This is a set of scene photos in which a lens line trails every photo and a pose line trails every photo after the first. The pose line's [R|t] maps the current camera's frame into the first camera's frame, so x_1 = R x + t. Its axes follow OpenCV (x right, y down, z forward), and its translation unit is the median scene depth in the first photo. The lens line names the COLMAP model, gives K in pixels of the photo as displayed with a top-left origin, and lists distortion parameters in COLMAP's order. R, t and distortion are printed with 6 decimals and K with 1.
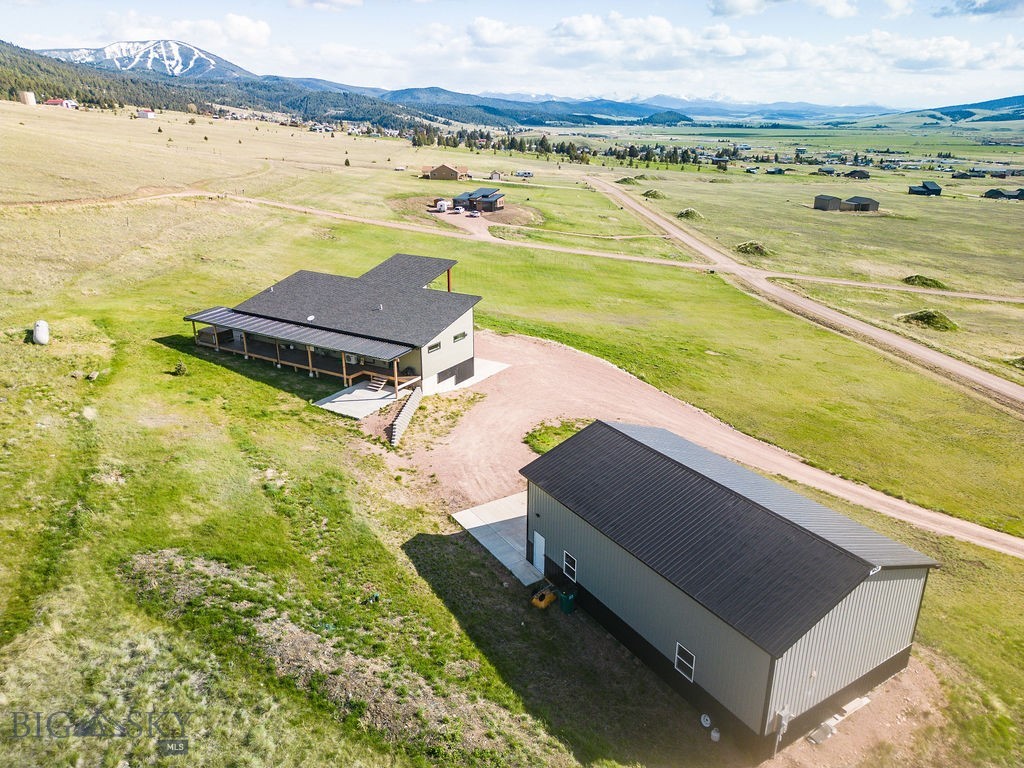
lens RADIAL K [[720.2, 0, 516.9], [0, 720.2, 374.3], [0, 0, 1]] dist [0.076589, -0.075101]
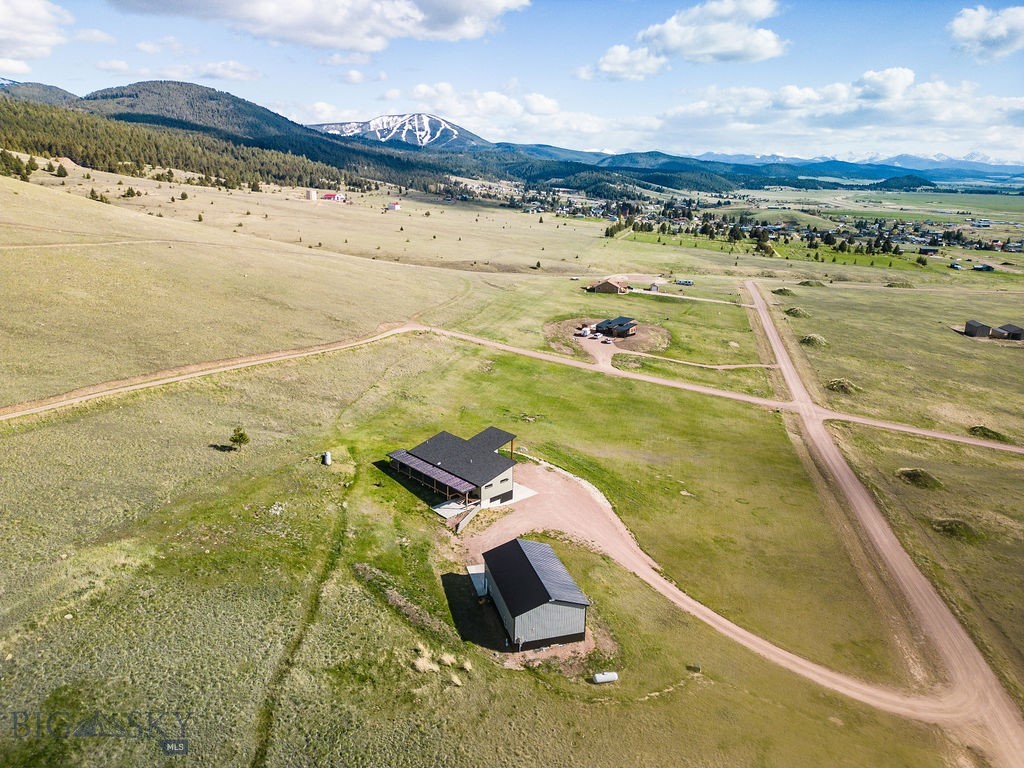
lens RADIAL K [[720.2, 0, 516.0], [0, 720.2, 384.0], [0, 0, 1]] dist [0.076589, -0.075101]
pose [[0.958627, 0.086450, -0.271219, 0.497685], [-0.102425, 0.993710, -0.045281, -0.242839], [0.265599, 0.071187, 0.961452, -1.015145]]
